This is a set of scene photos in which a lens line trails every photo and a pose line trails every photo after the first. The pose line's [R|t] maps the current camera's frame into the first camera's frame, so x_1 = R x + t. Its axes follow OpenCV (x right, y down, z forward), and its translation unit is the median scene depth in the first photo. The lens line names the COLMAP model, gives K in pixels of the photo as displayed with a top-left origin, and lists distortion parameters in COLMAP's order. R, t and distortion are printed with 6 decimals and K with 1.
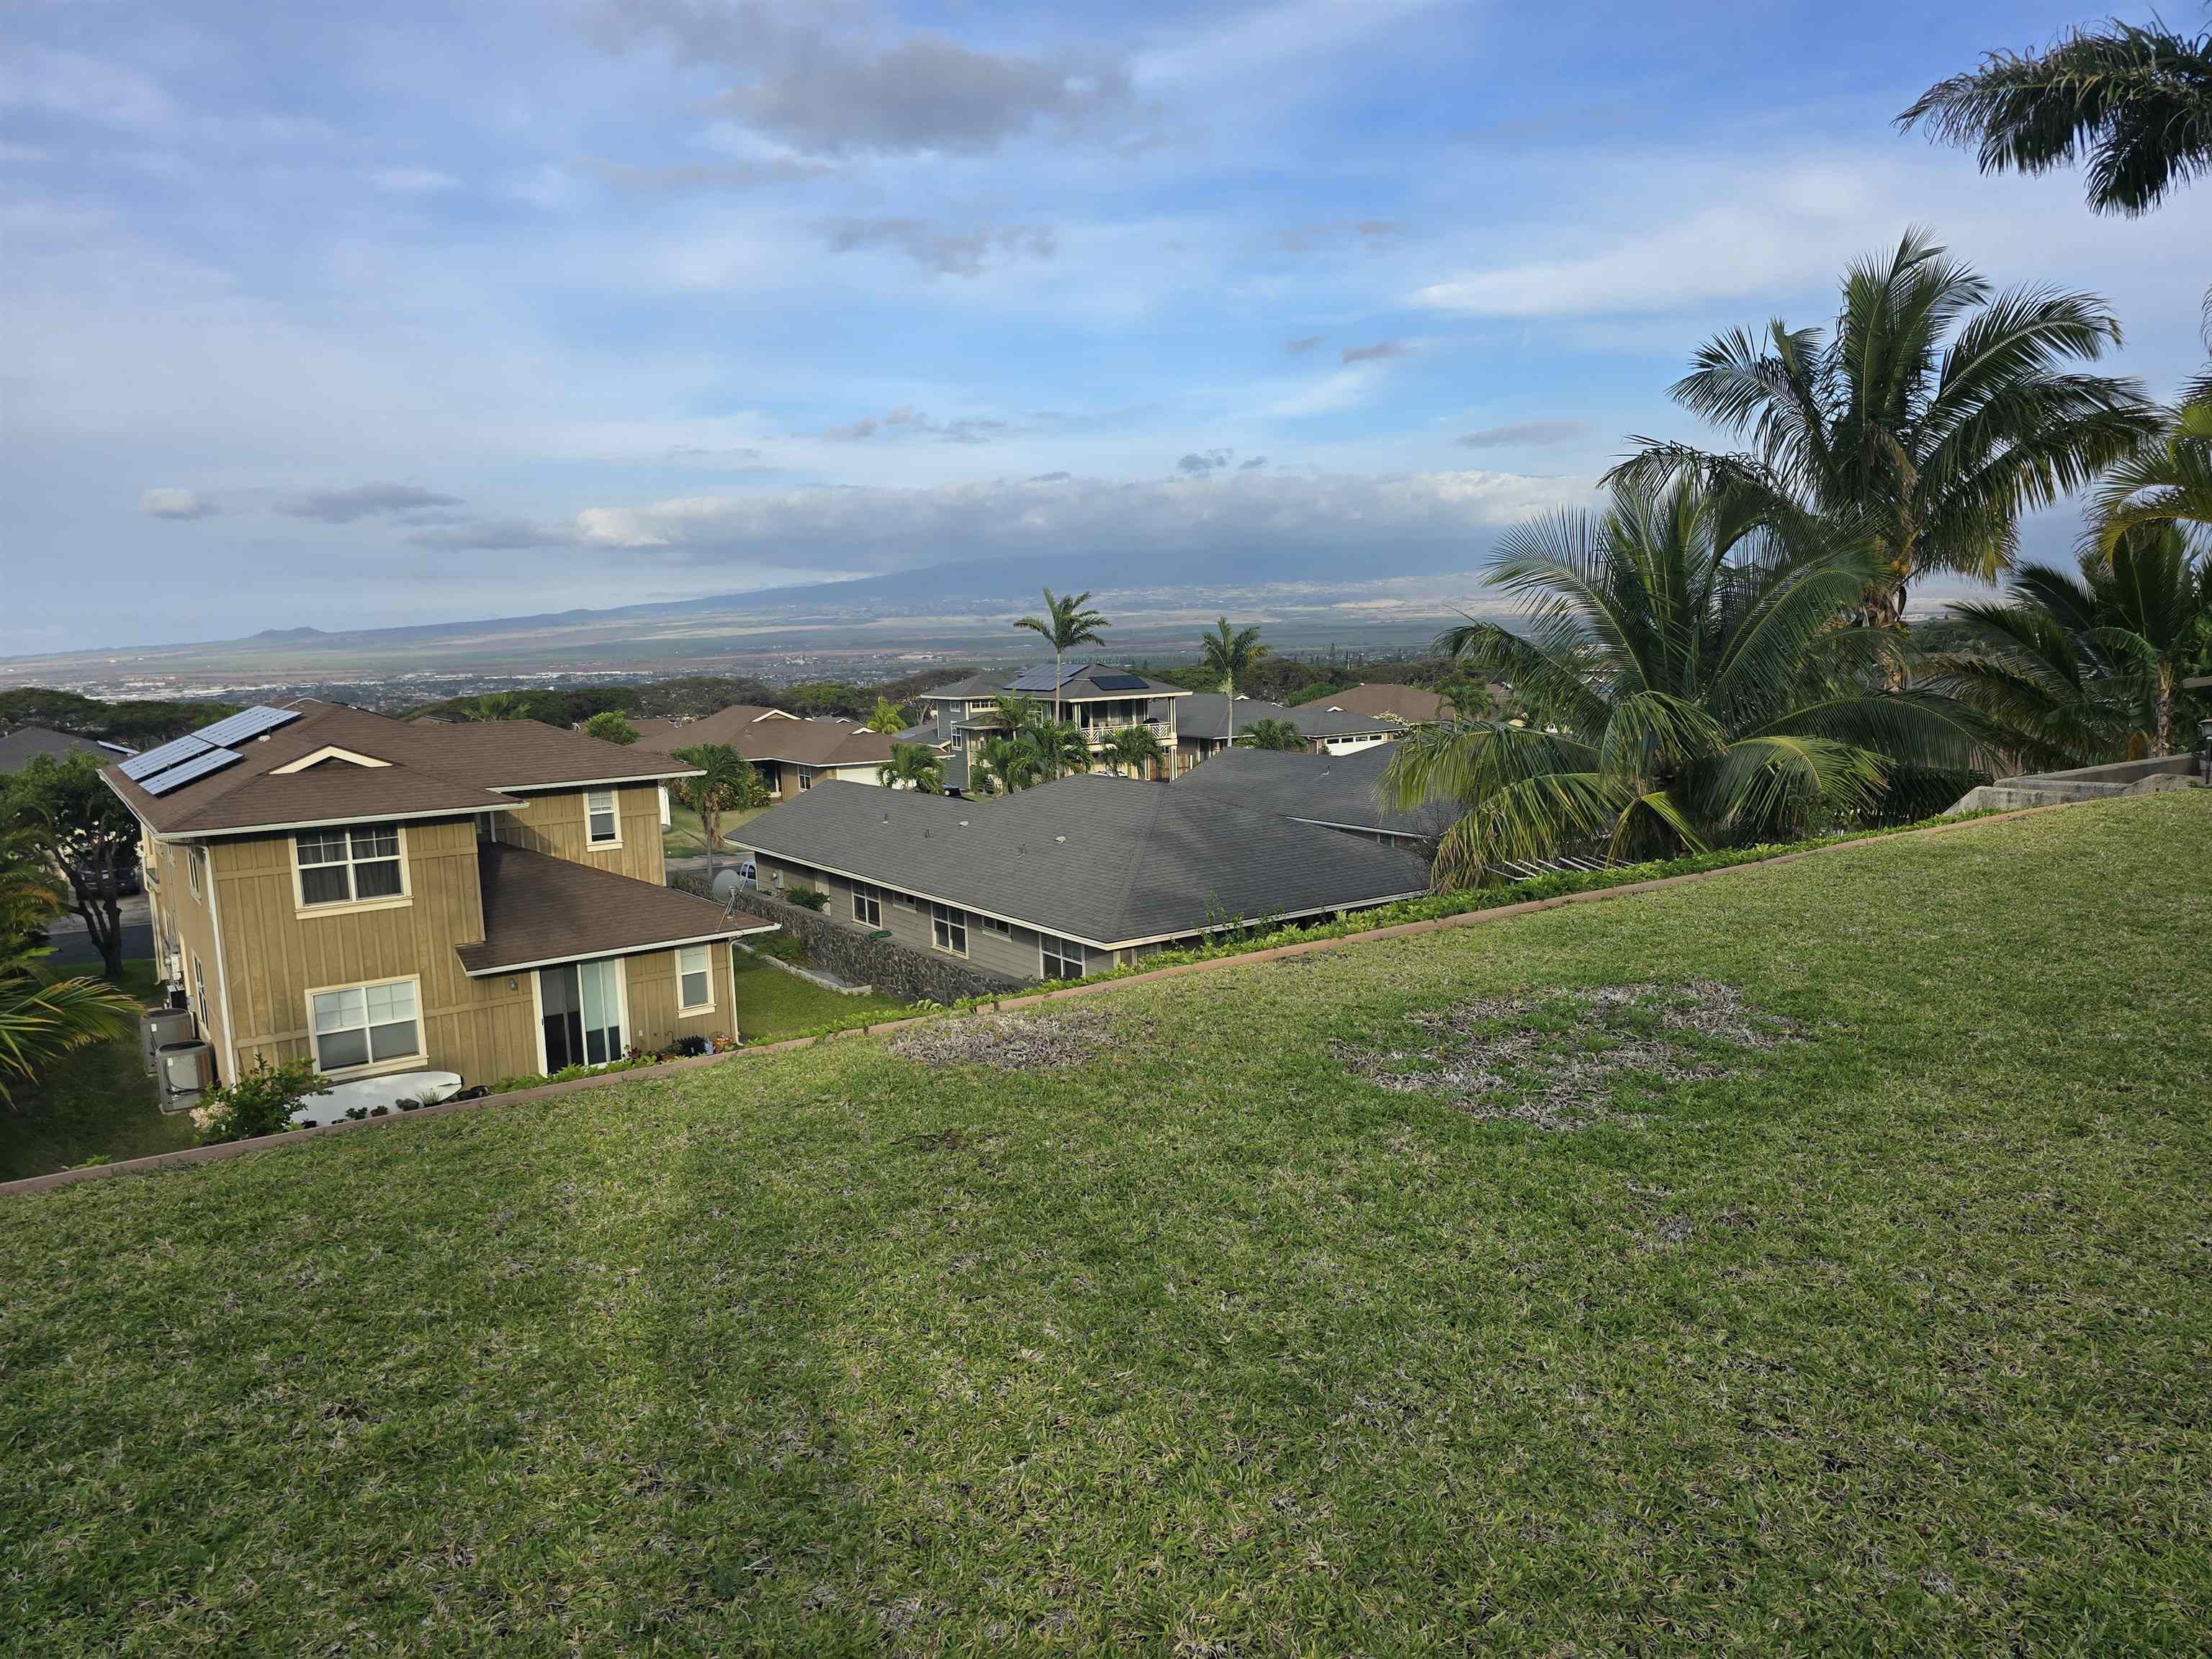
lens RADIAL K [[1488.3, 0, 1093.1], [0, 1488.3, 837.8], [0, 0, 1]] dist [0.051114, -0.047843]
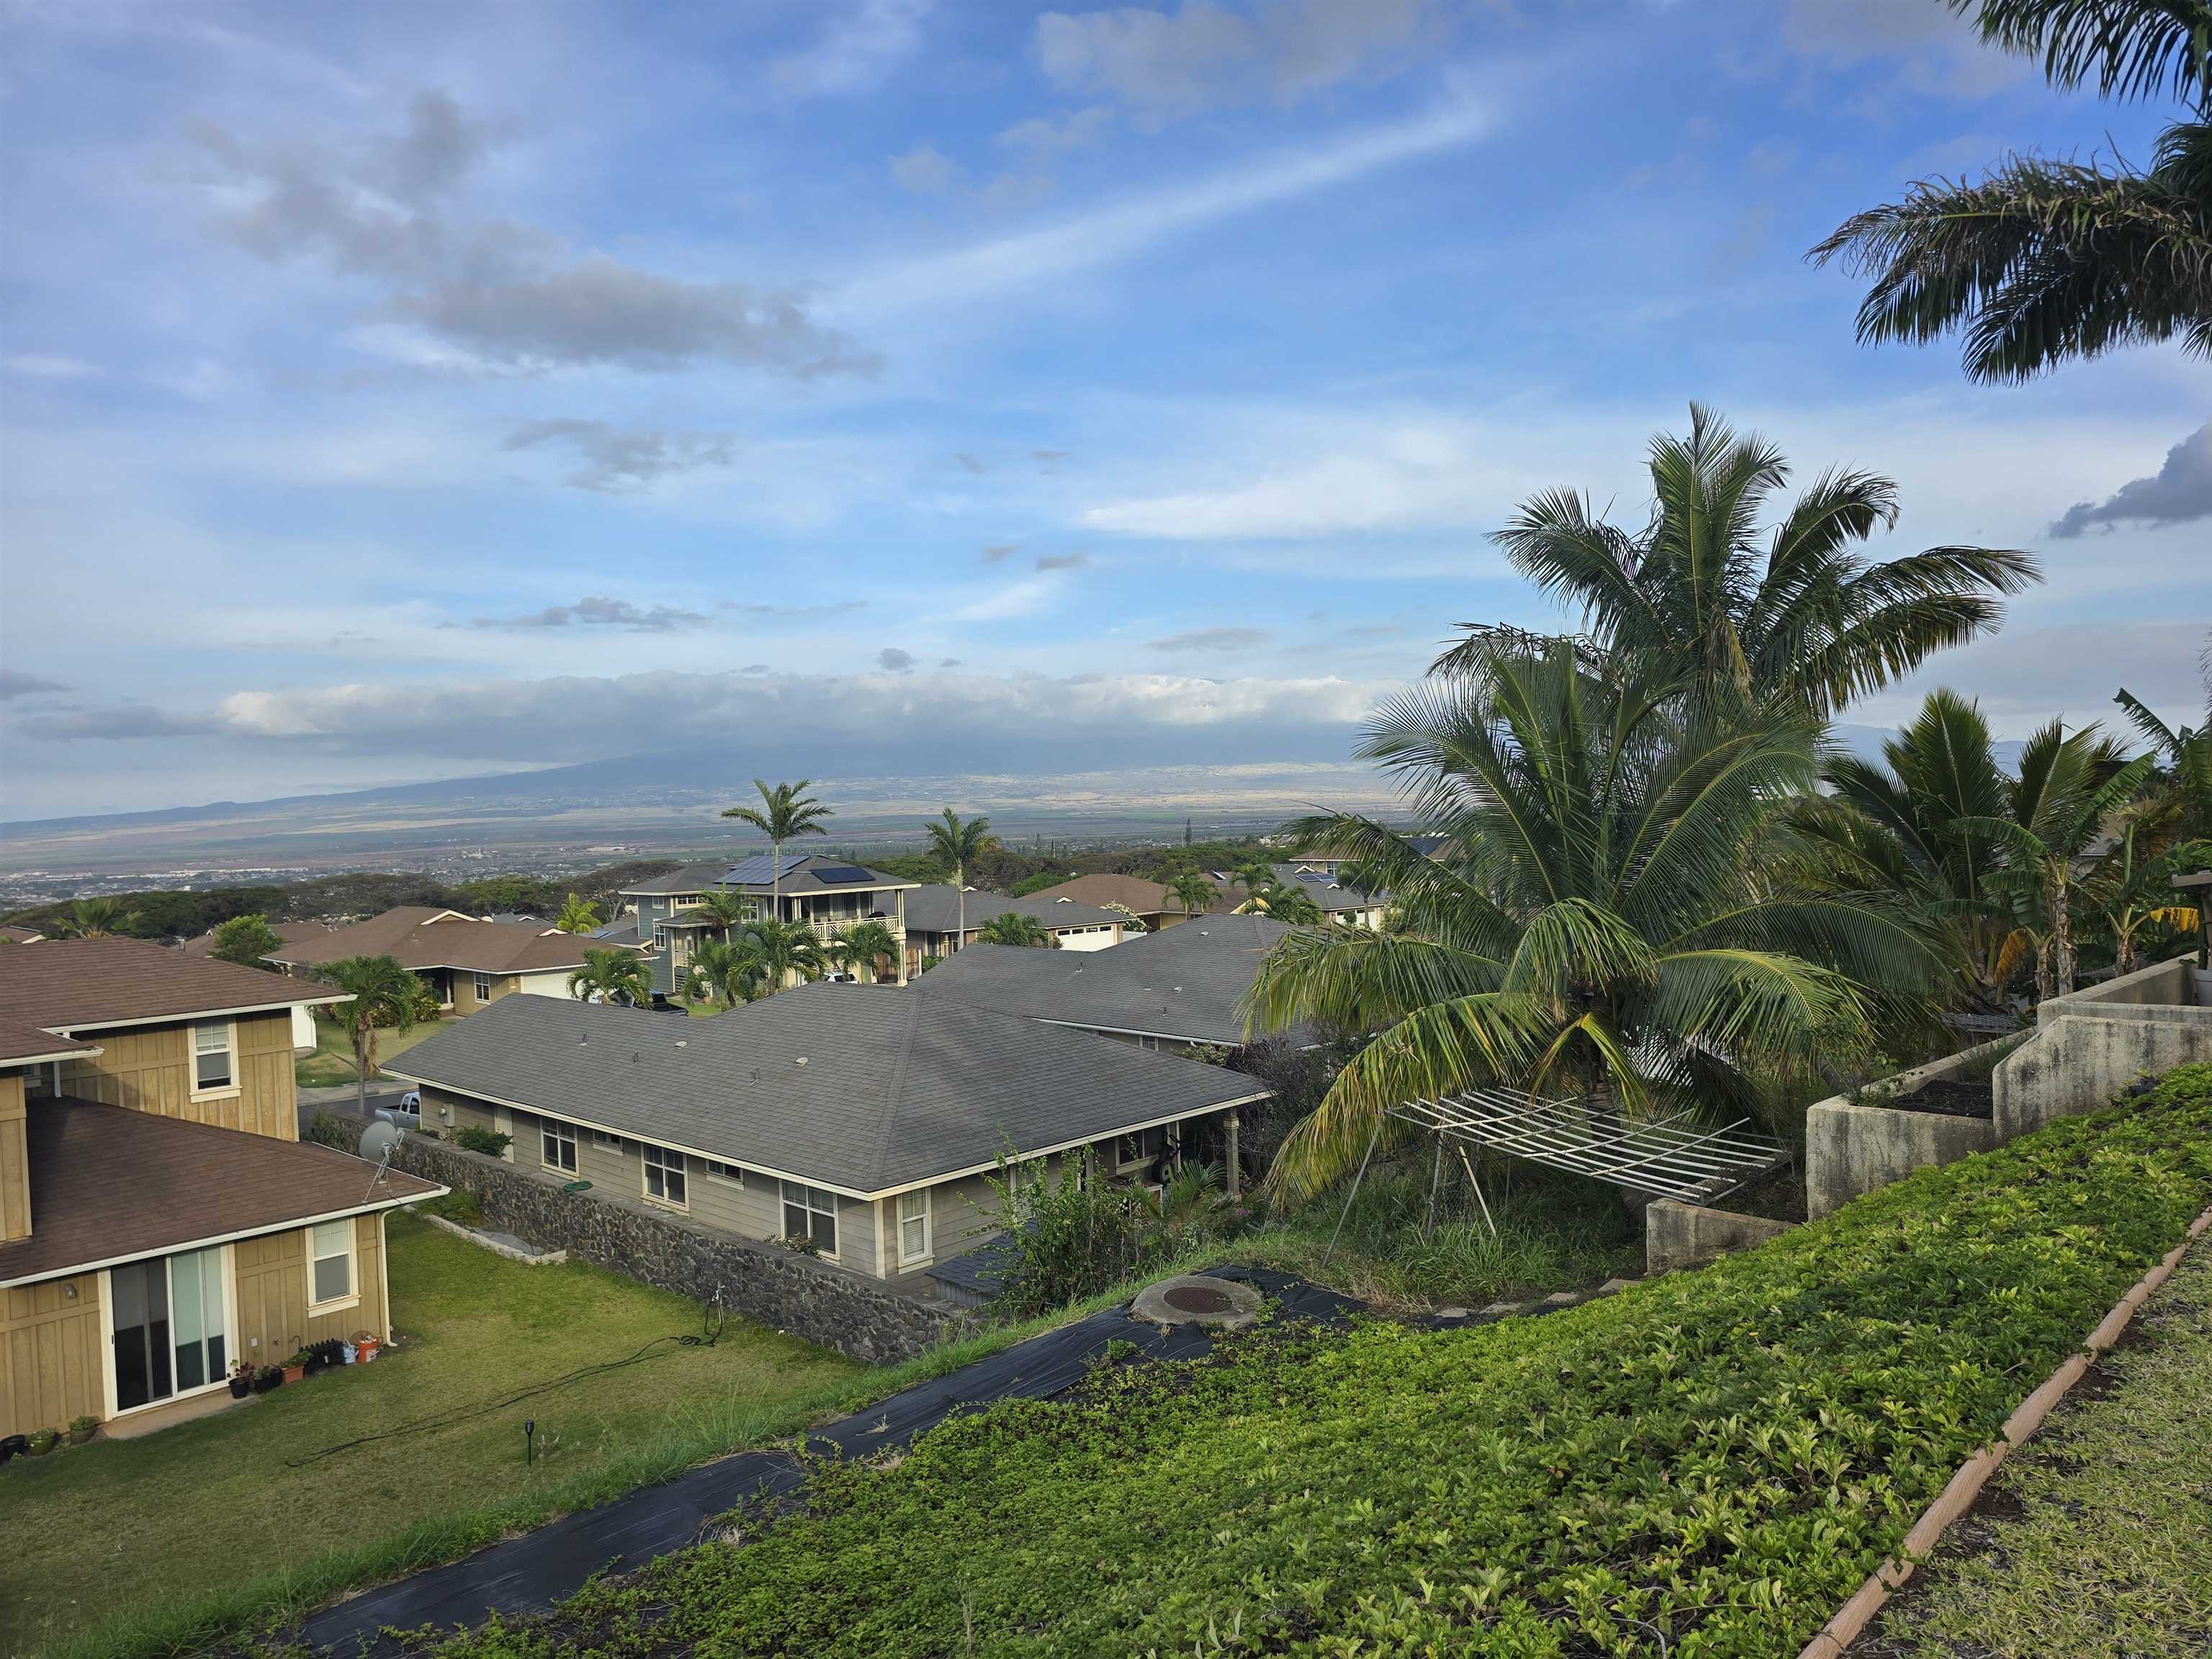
lens RADIAL K [[1471.2, 0, 1090.6], [0, 1471.2, 860.5], [0, 0, 1]] dist [0.061169, -0.059610]
pose [[0.980267, -0.008996, 0.197473, -0.026789], [0.030941, 0.993634, -0.108329, -0.017840], [-0.195241, 0.112301, 0.974305, 0.125266]]
